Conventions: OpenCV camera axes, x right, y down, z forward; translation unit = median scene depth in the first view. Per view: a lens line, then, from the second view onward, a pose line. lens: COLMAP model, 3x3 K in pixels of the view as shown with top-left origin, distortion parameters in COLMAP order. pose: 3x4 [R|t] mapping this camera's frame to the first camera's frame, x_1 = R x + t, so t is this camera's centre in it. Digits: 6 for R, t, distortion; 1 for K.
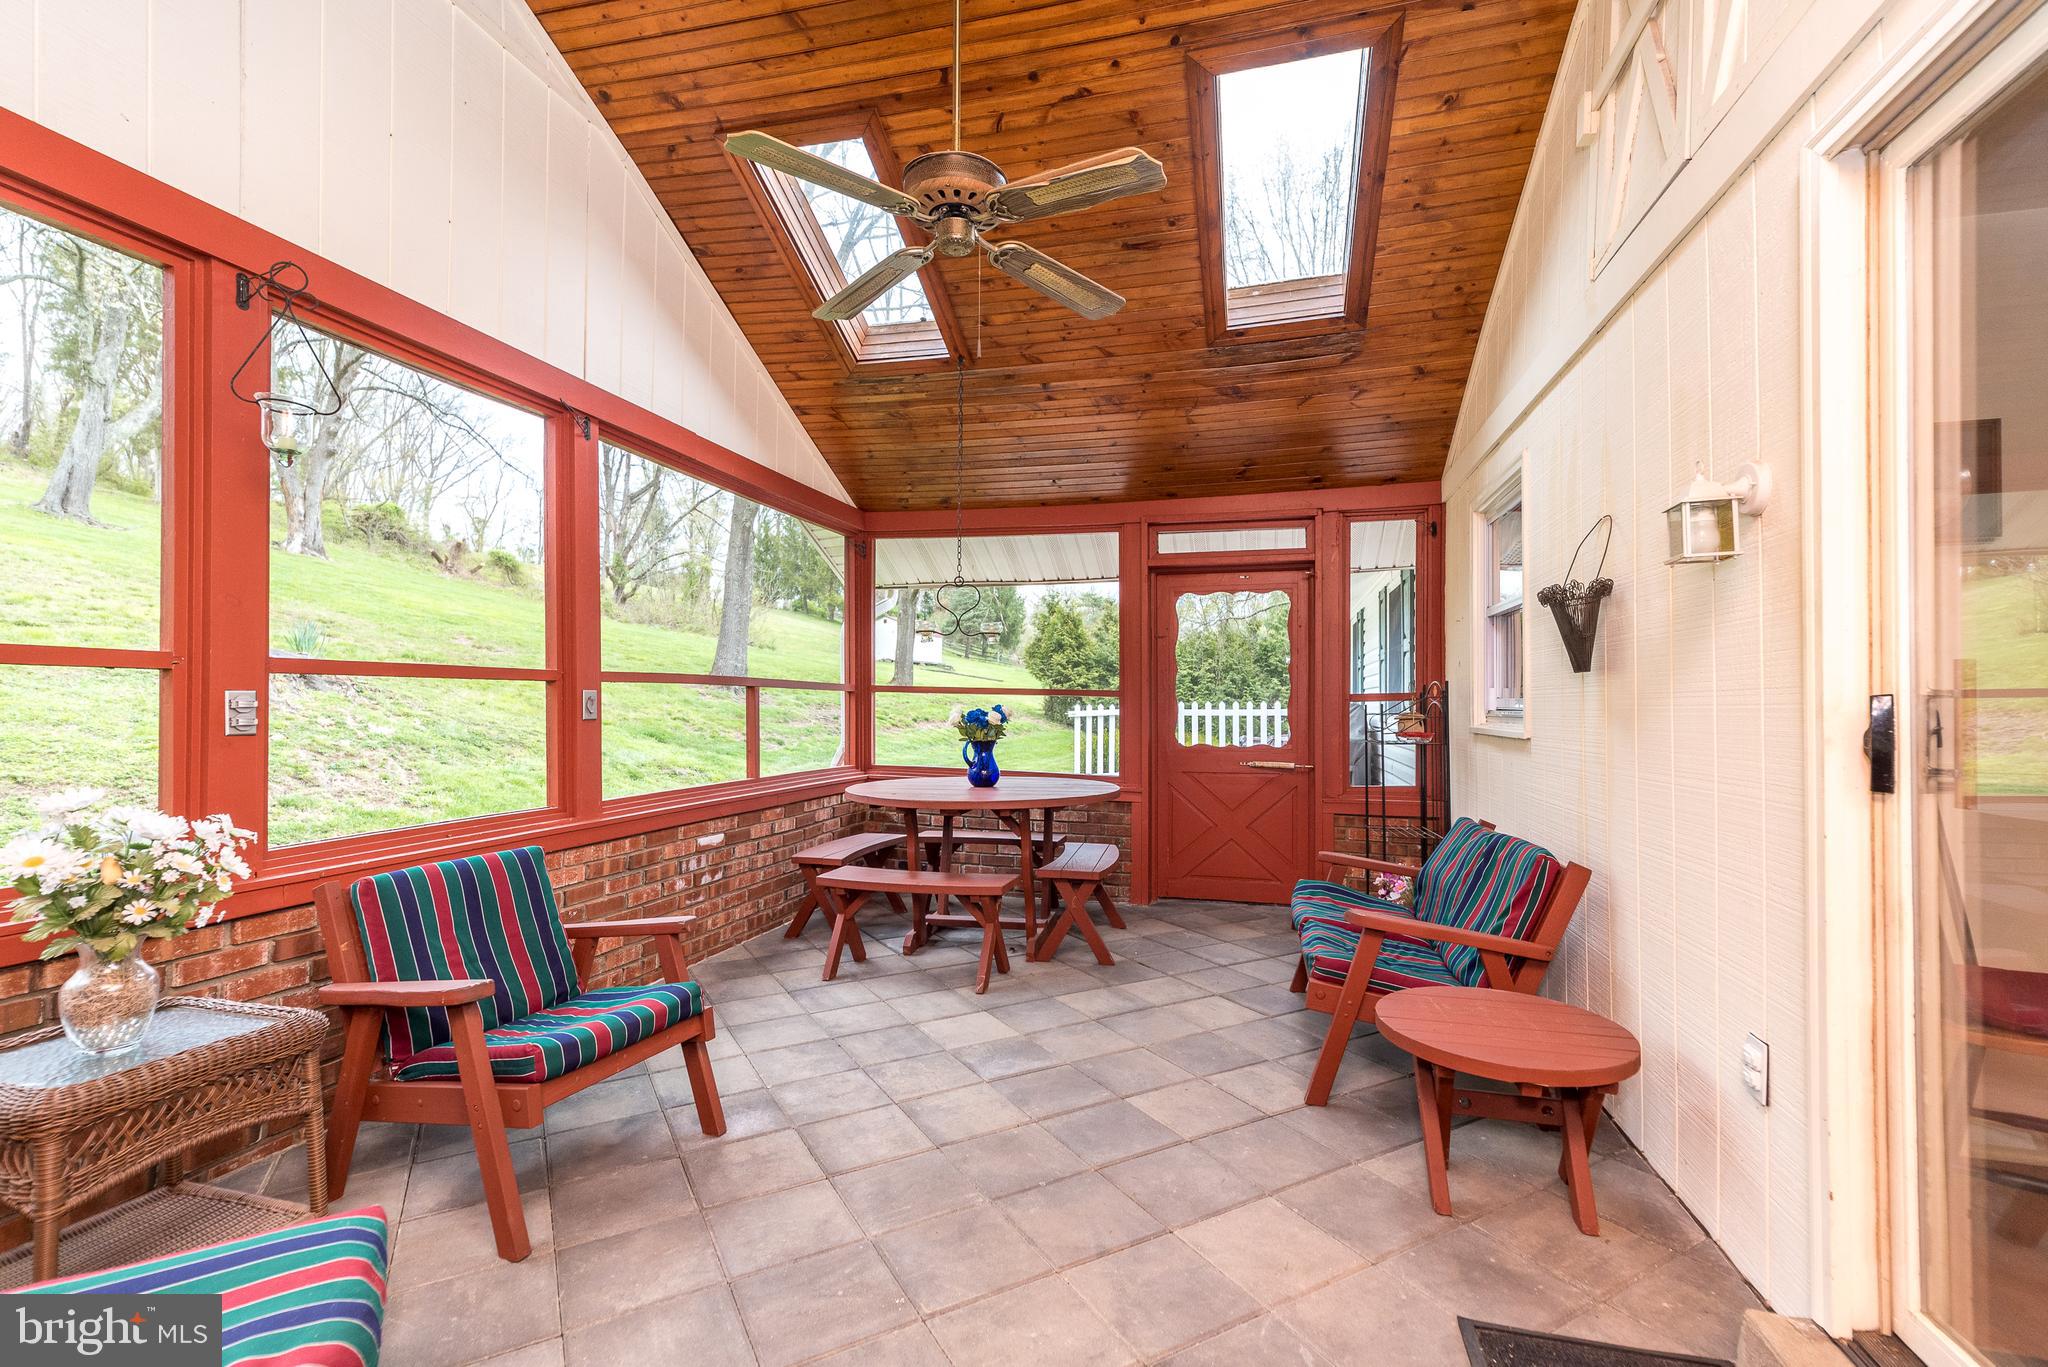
lens RADIAL K [[887.0, 0, 1024.0], [0, 887.0, 683.5], [0, 0, 1]] dist [0.002740, 0.000400]
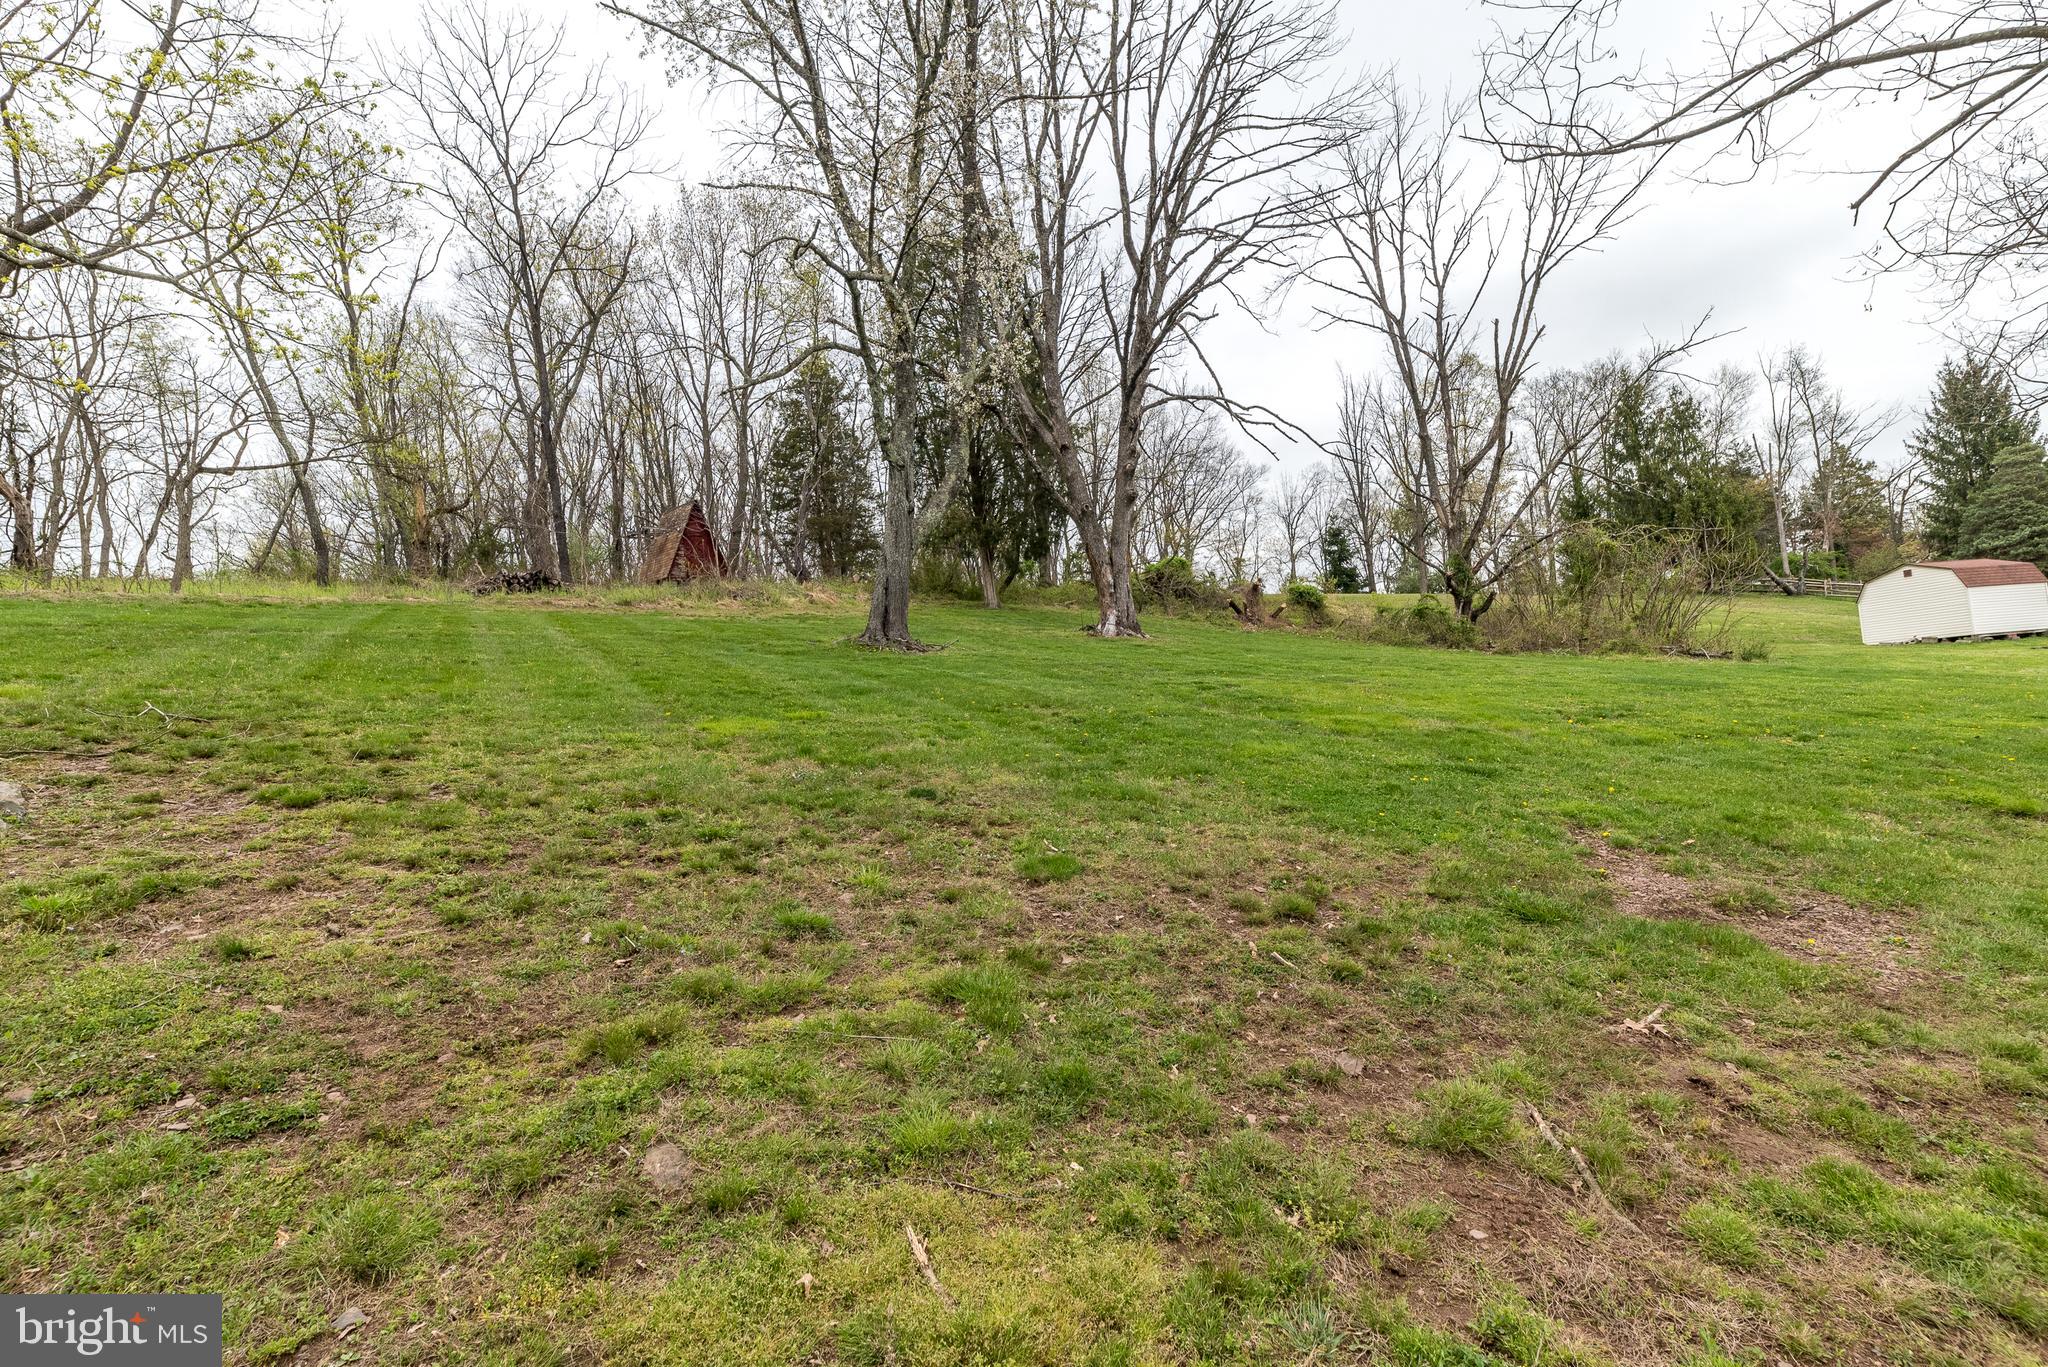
lens RADIAL K [[902.9, 0, 1024.0], [0, 902.9, 683.5], [0, 0, 1]] dist [0.001610, 0.000162]
pose [[0.704356, -0.126478, -0.698489, -0.218086], [0.120316, 0.991033, -0.058123, -0.045858], [0.699576, -0.043100, 0.713257, 0.254261]]
